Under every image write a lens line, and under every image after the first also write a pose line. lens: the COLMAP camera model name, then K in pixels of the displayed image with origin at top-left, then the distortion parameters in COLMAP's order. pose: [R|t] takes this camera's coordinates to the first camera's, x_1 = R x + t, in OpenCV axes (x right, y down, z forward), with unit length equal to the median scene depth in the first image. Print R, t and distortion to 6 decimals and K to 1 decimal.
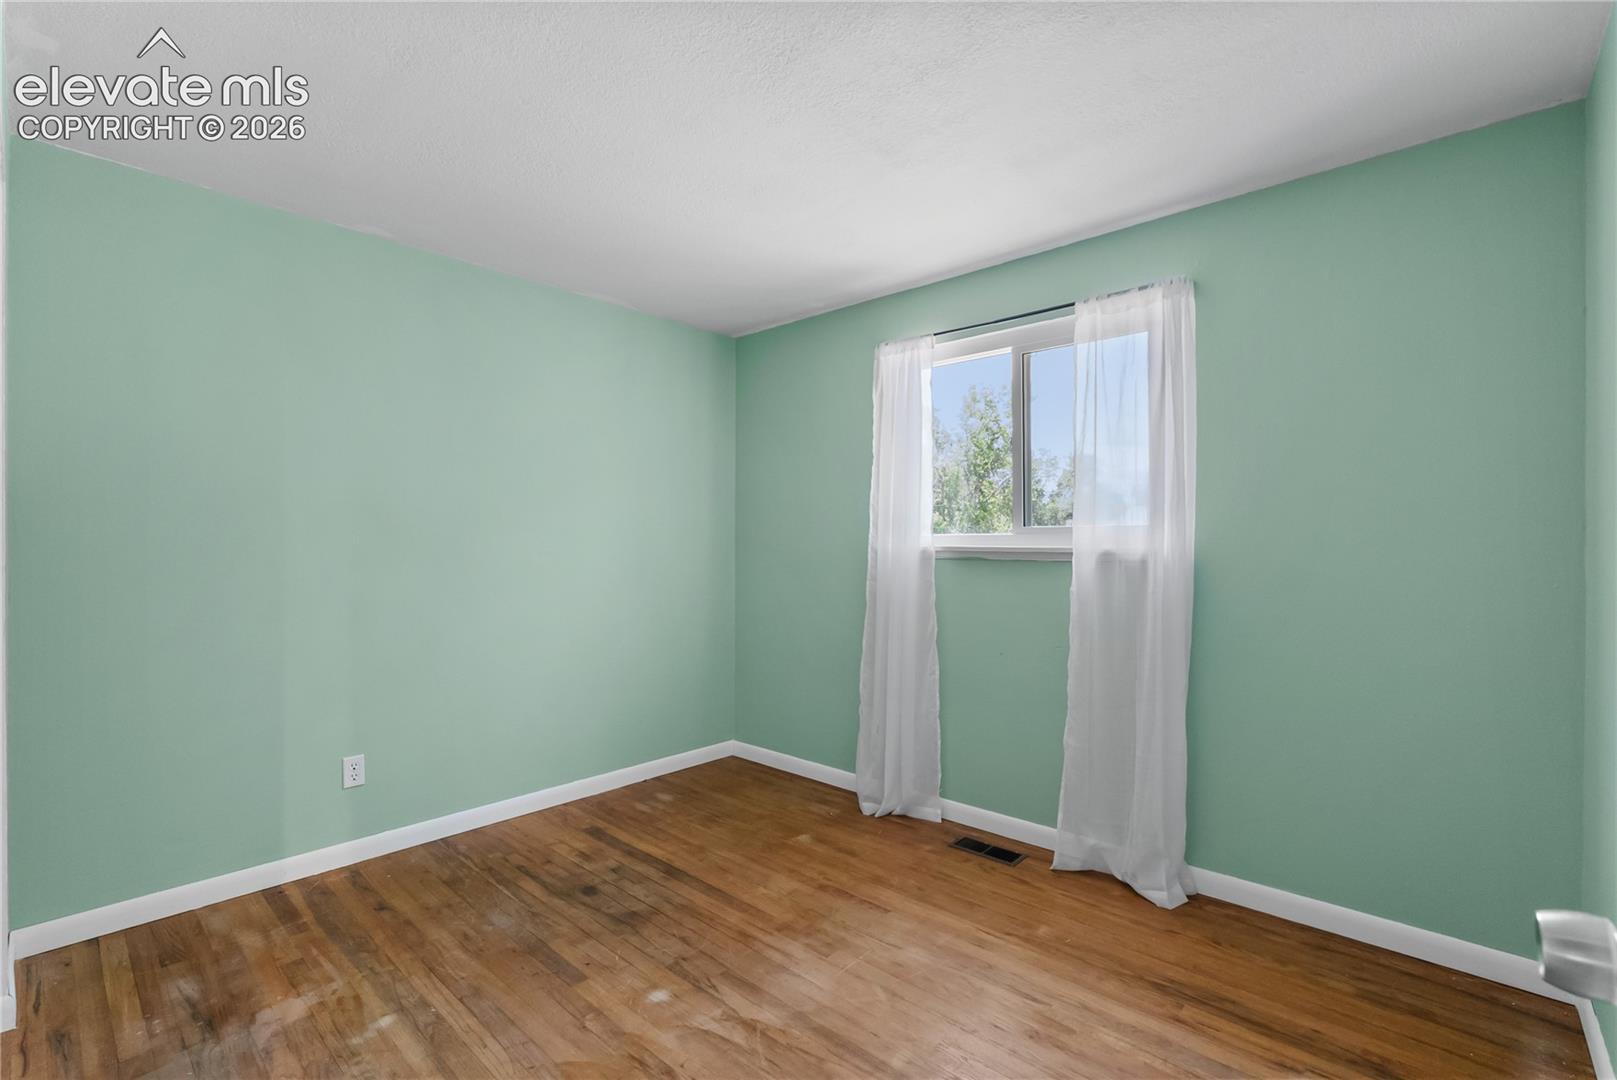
lens RADIAL K [[725.6, 0, 809.7], [0, 725.6, 539.4], [0, 0, 1]] dist [0.002697, 0.000970]
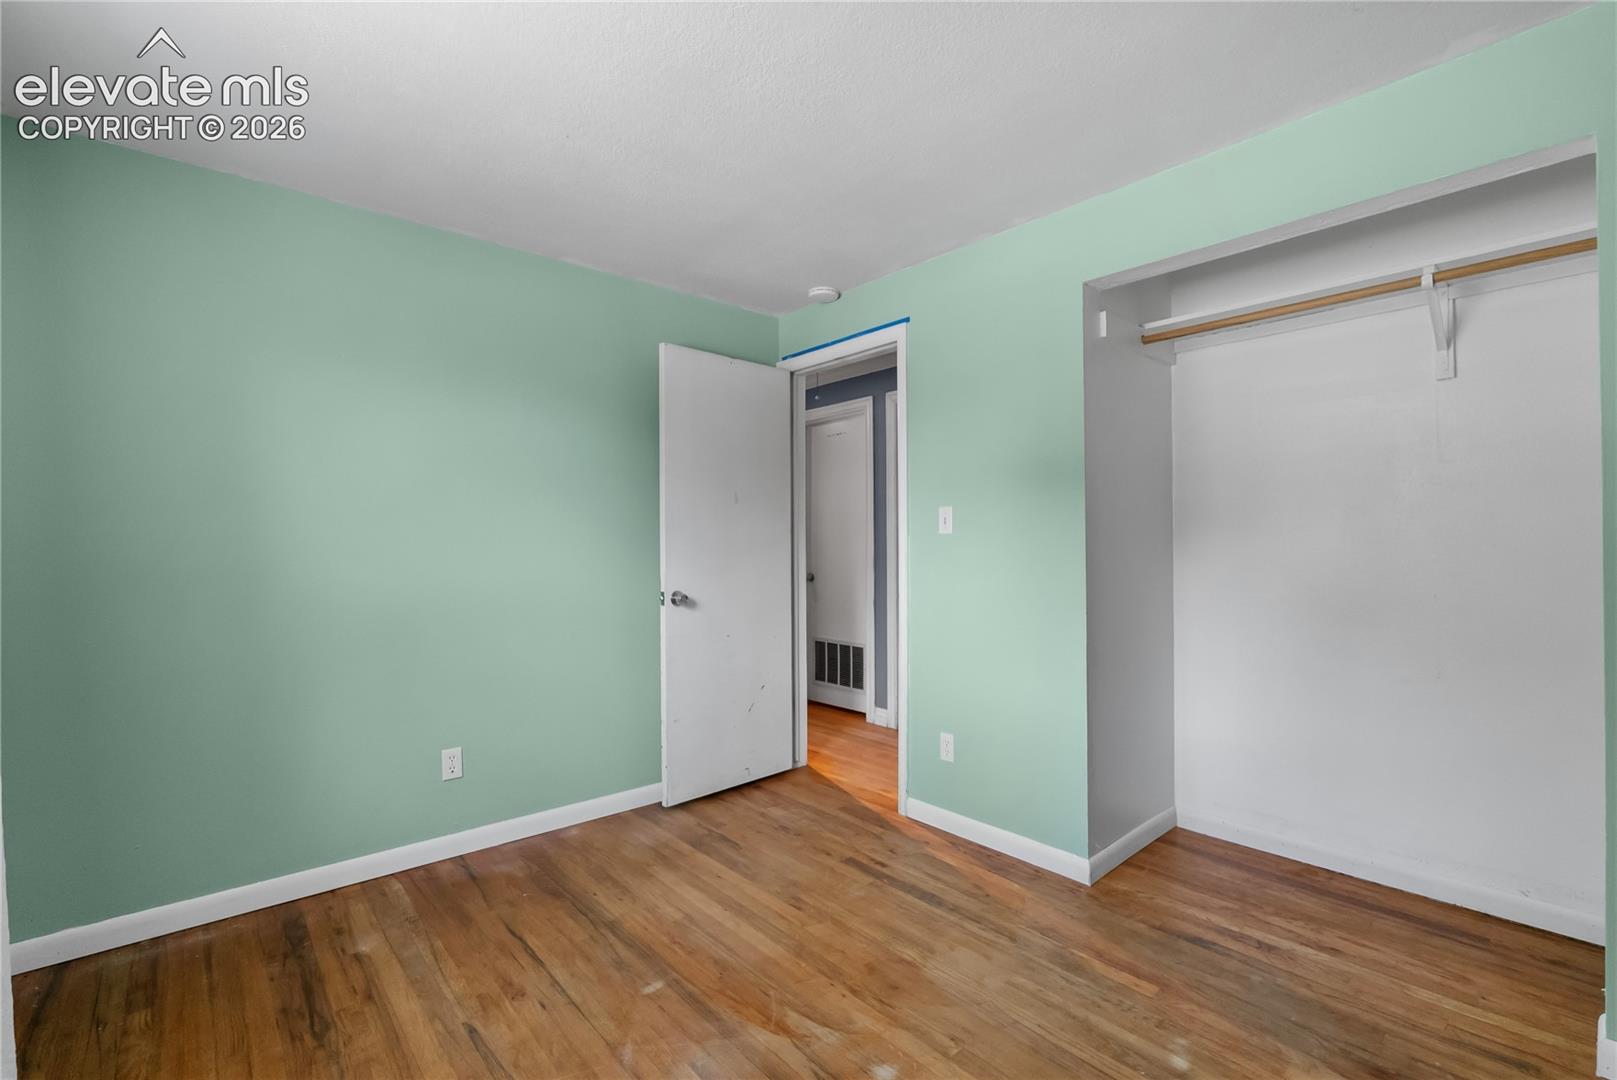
lens RADIAL K [[725.6, 0, 805.3], [0, 725.6, 546.0], [0, 0, 1]] dist [0.002697, 0.000970]
pose [[-0.993961, 0.001280, 0.109725, -0.222917], [0.001036, 0.999997, -0.002280, 0.024320], [-0.109727, -0.002152, -0.993959, 1.970447]]
